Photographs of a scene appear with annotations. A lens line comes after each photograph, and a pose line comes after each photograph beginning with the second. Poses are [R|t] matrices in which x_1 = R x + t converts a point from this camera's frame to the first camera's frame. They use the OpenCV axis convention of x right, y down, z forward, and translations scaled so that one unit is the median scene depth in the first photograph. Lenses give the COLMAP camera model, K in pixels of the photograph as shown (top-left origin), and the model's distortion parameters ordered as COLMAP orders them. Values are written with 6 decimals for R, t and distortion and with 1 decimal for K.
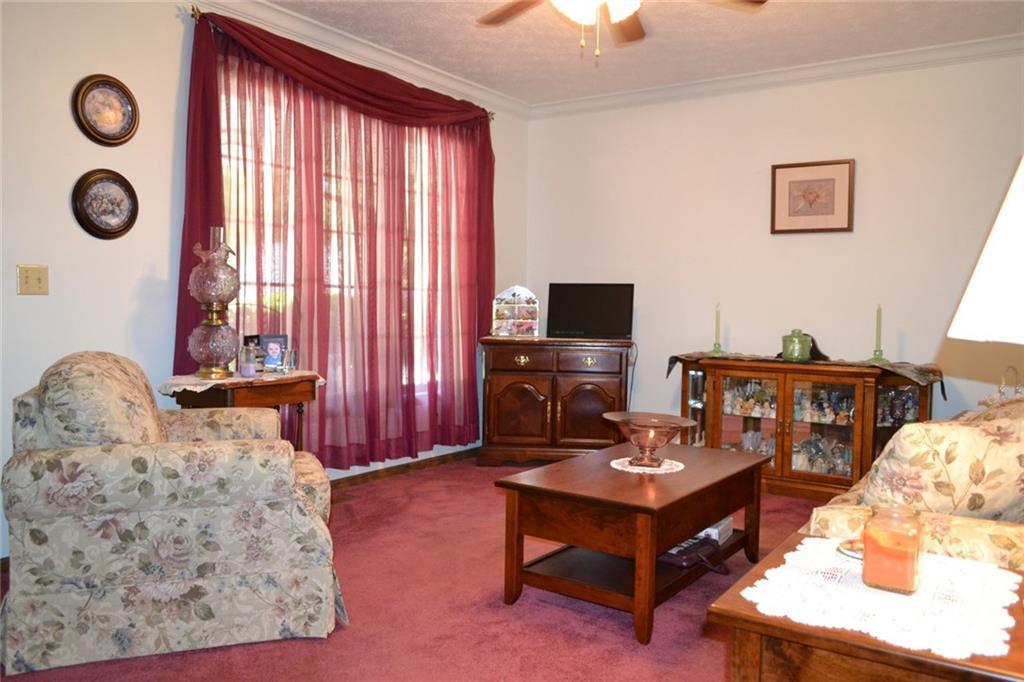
lens RADIAL K [[805.0, 0, 508.5], [0, 805.0, 347.8], [0, 0, 1]] dist [-0.029139, 0.014302]
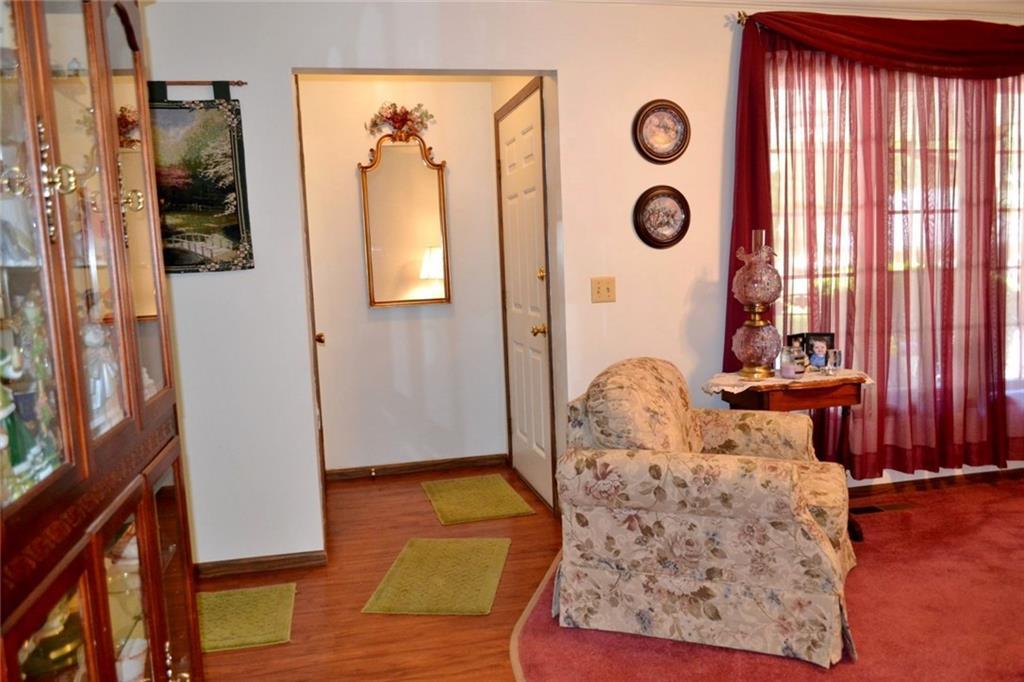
lens RADIAL K [[805.0, 0, 507.4], [0, 805.0, 334.8], [0, 0, 1]] dist [-0.029139, 0.014302]
pose [[0.725070, 0.021601, -0.688337, 0.116250], [0.015155, 0.998765, 0.047307, -0.073835], [0.688509, -0.044732, 0.723847, 0.036034]]
